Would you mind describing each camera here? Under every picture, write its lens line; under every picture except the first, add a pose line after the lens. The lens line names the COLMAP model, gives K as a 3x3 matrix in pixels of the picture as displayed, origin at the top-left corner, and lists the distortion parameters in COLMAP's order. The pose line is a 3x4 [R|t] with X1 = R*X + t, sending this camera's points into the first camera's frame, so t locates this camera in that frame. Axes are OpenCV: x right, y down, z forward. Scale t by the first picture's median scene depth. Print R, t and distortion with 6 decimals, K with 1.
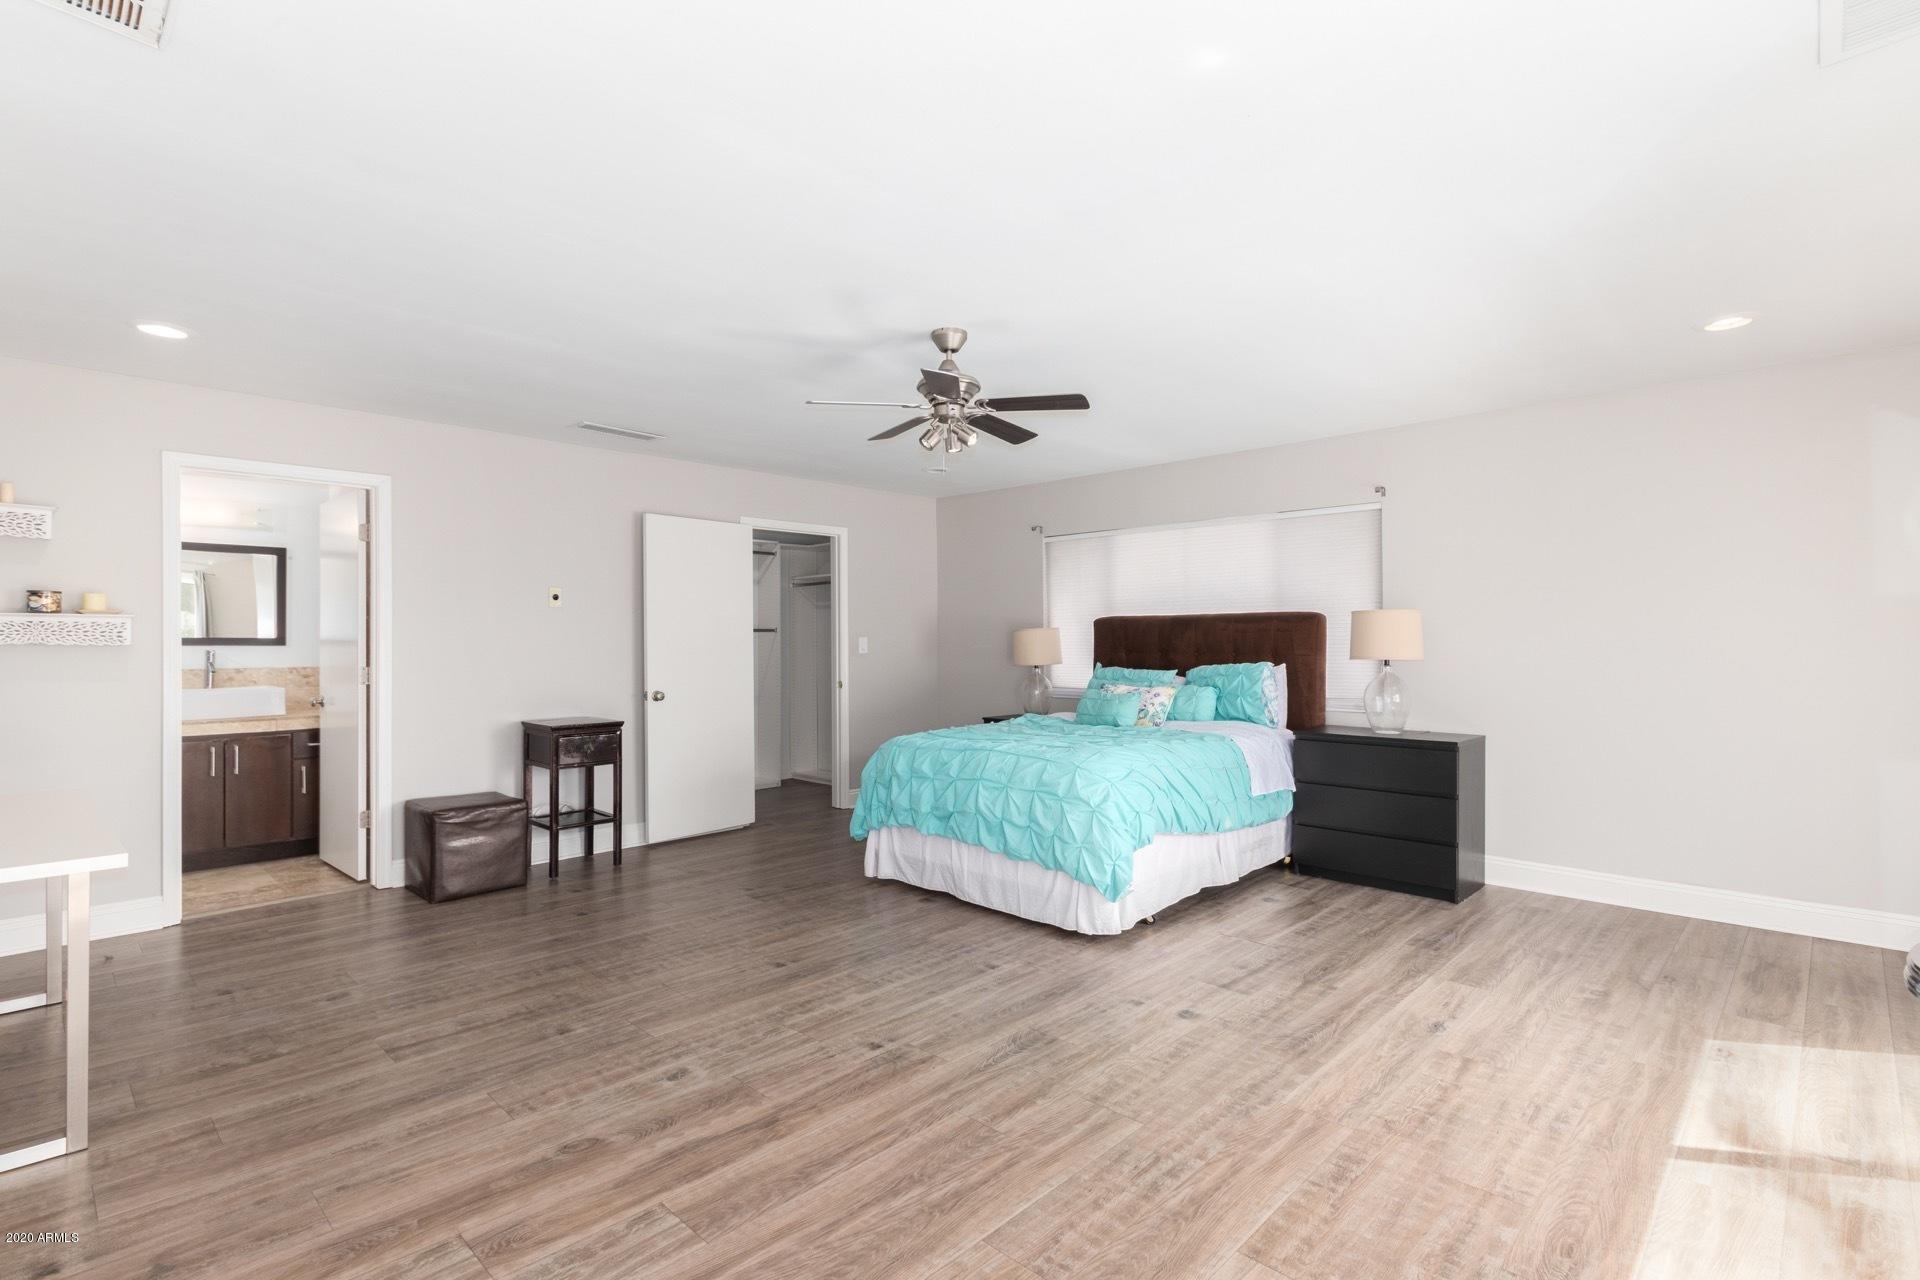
lens RADIAL K [[888.8, 0, 963.7], [0, 888.8, 637.4], [0, 0, 1]] dist [0.004087, -0.000193]
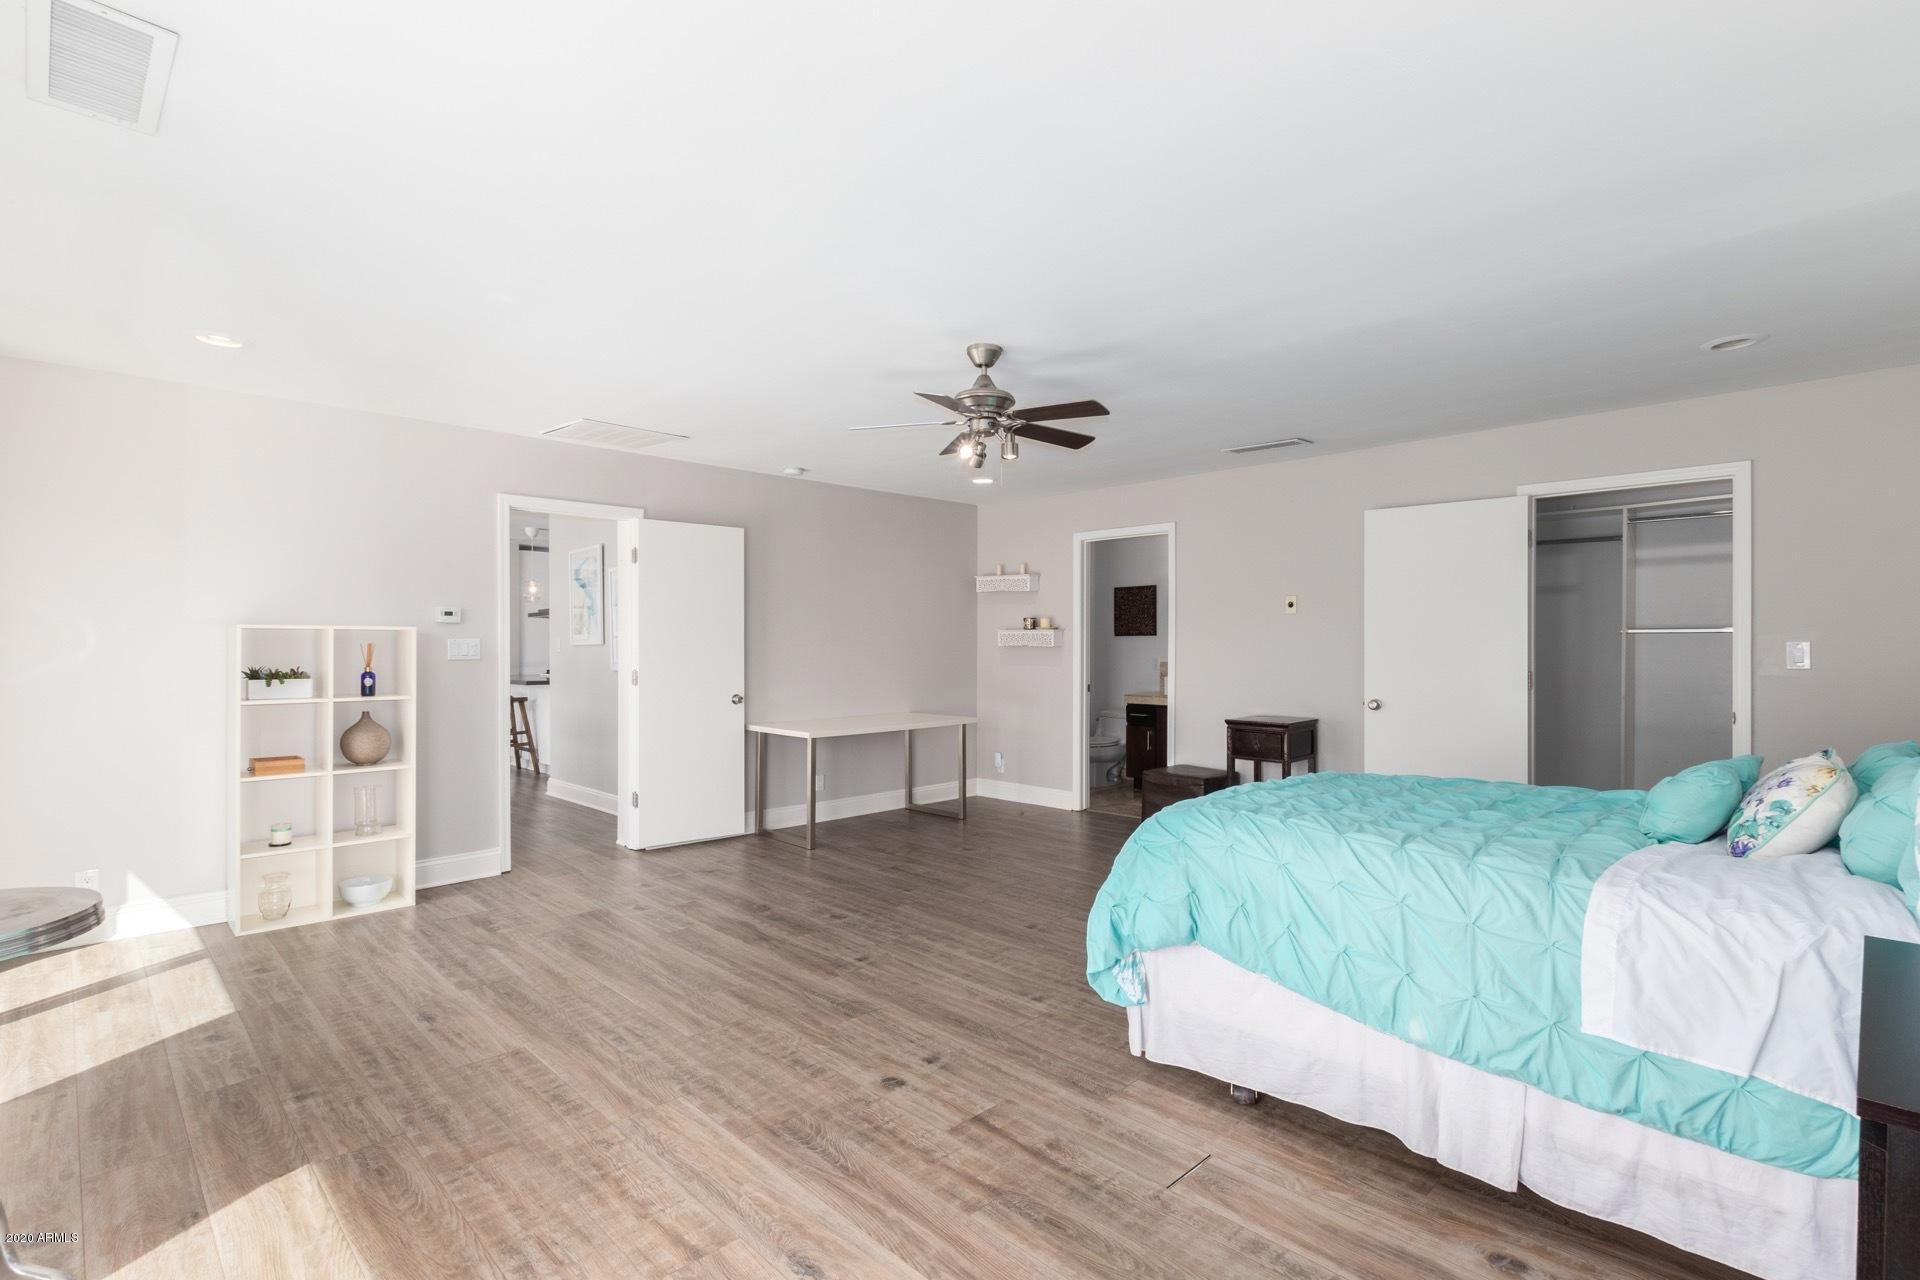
lens RADIAL K [[888.8, 0, 957.1], [0, 888.8, 644.0], [0, 0, 1]] dist [0.004087, -0.000193]
pose [[-0.005589, 0.004829, -0.999973, 1.177766], [0.003046, 0.999984, 0.004812, -0.007675], [0.999980, -0.003019, -0.005603, 1.128494]]
